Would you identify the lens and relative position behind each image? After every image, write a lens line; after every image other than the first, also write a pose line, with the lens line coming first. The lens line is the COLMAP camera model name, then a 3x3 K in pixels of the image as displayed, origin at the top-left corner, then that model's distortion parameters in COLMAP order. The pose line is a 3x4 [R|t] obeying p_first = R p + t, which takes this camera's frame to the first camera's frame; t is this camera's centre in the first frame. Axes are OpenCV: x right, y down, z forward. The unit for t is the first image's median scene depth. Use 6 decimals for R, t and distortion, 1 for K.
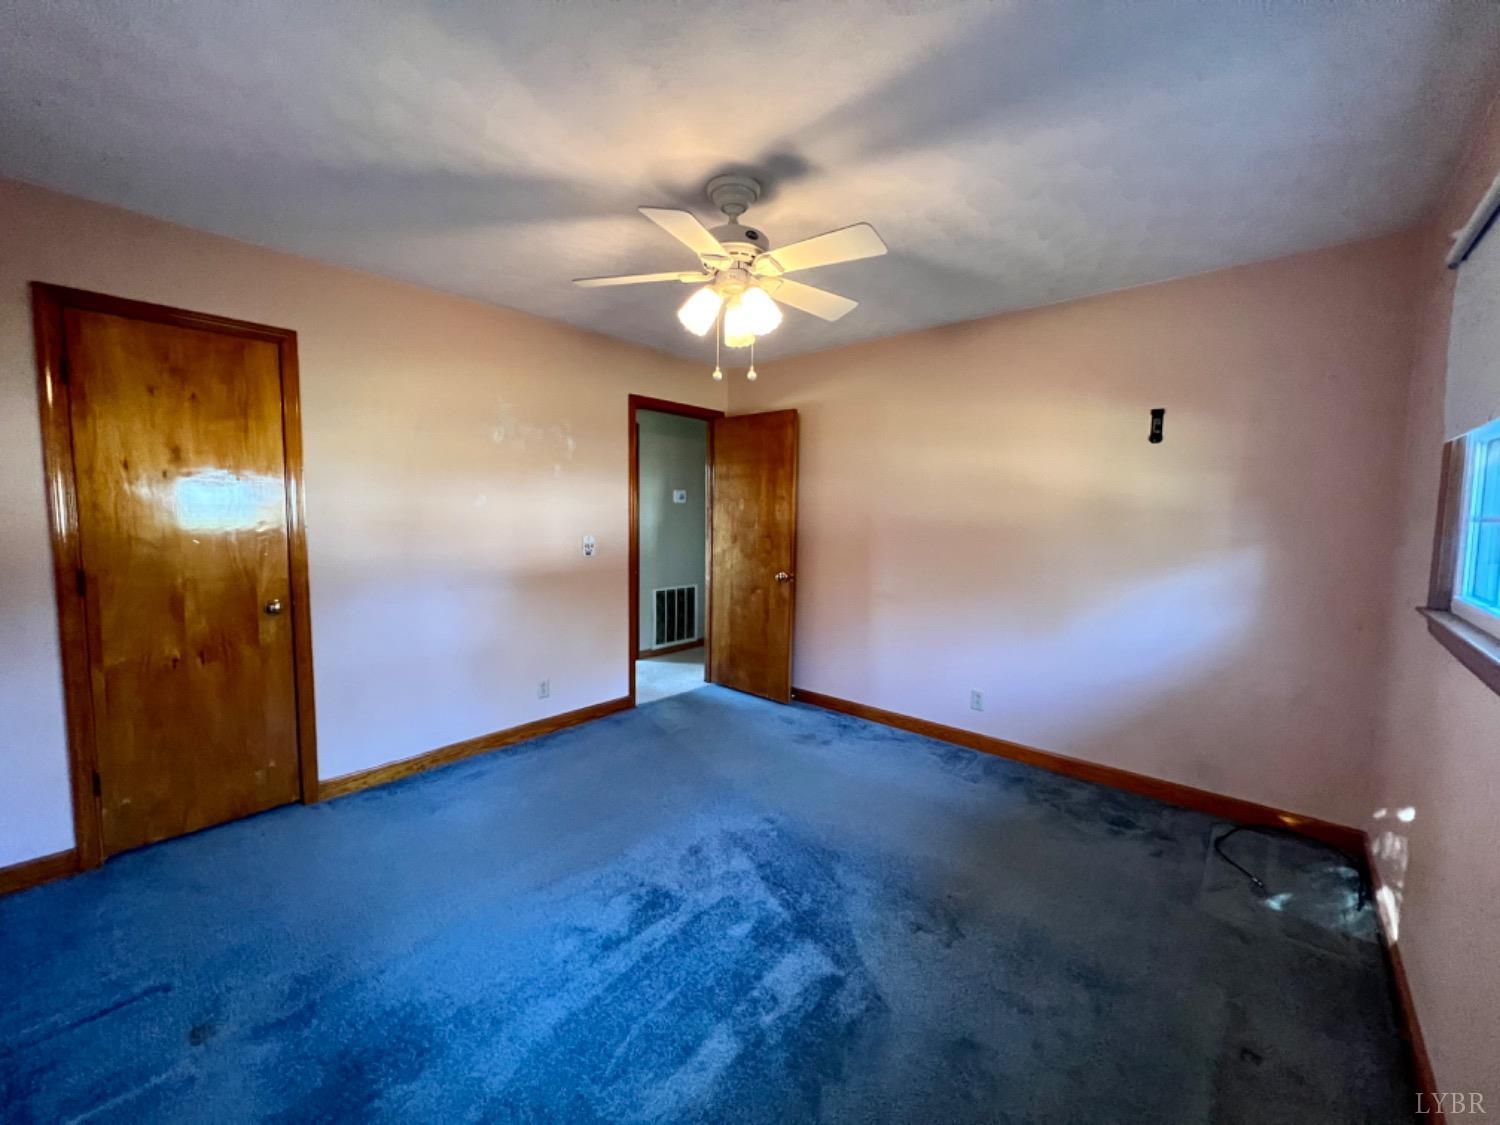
lens RADIAL K [[599.7, 0, 740.9], [0, 599.7, 554.5], [0, 0, 1]] dist [-0.000763, -0.000047]
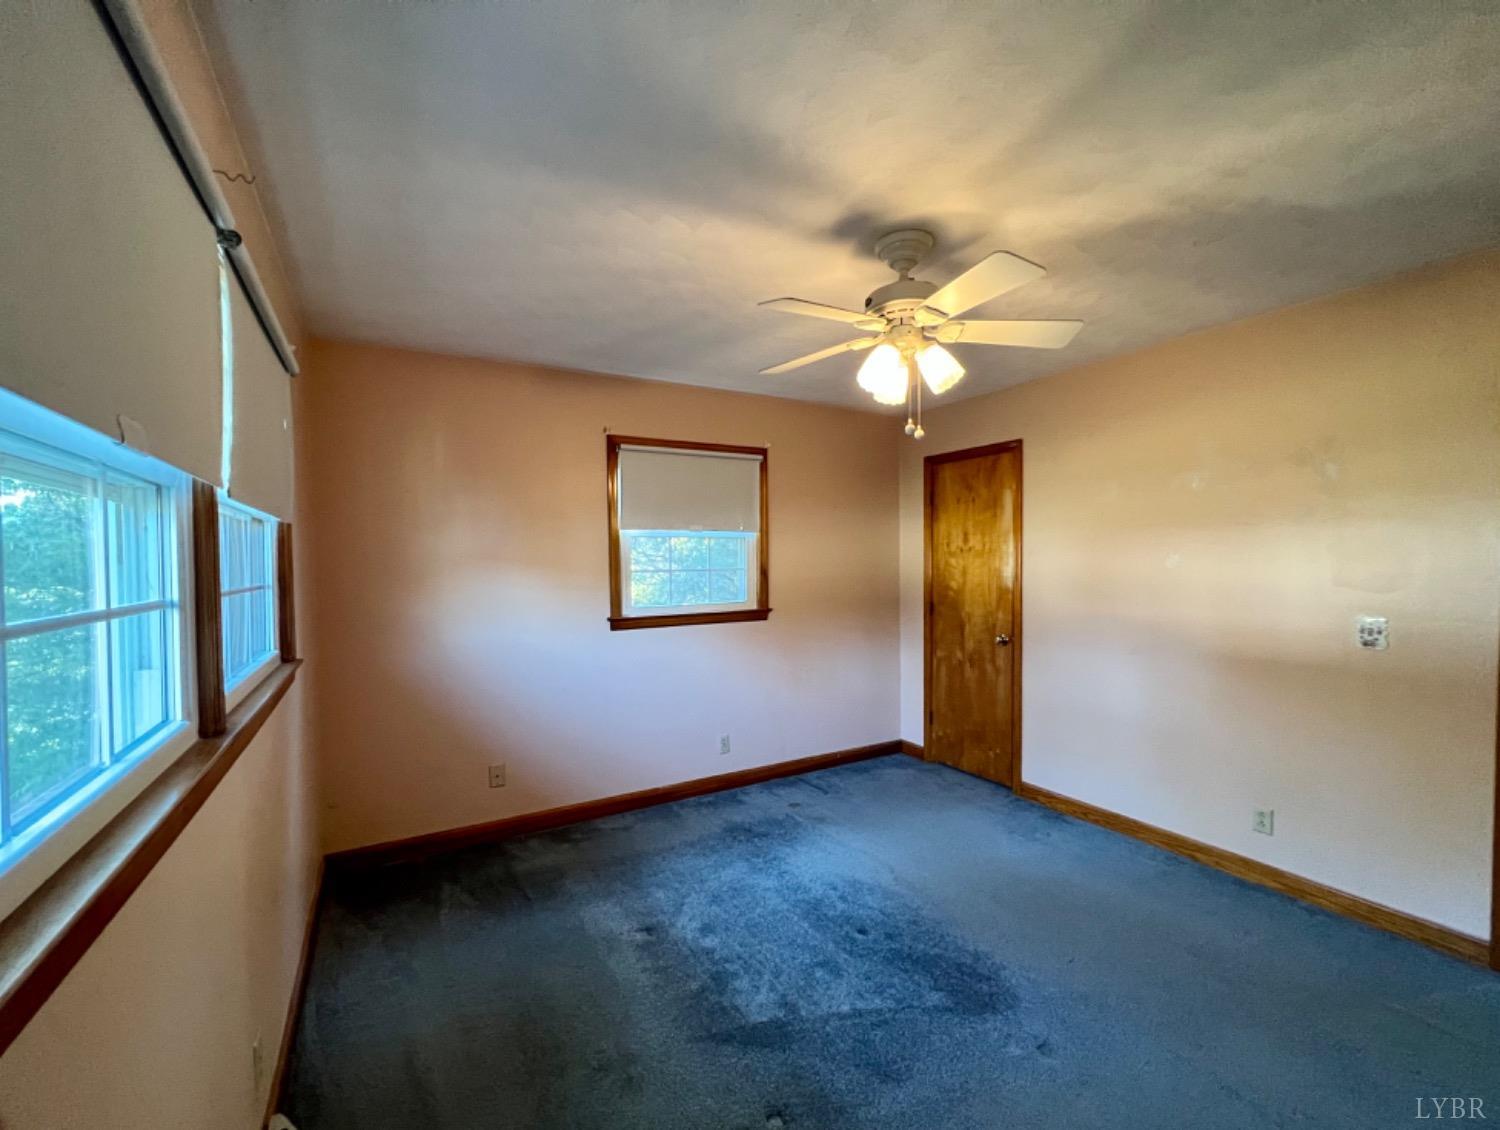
lens RADIAL K [[668.9, 0, 750.0], [0, 668.9, 565.0], [0, 0, 1]] dist [0.000453, 0.000096]
pose [[-0.316818, -0.001499, -0.948485, 0.955013], [-0.071055, 0.997226, 0.022158, -0.083500], [0.945821, 0.074414, -0.316046, 0.988256]]
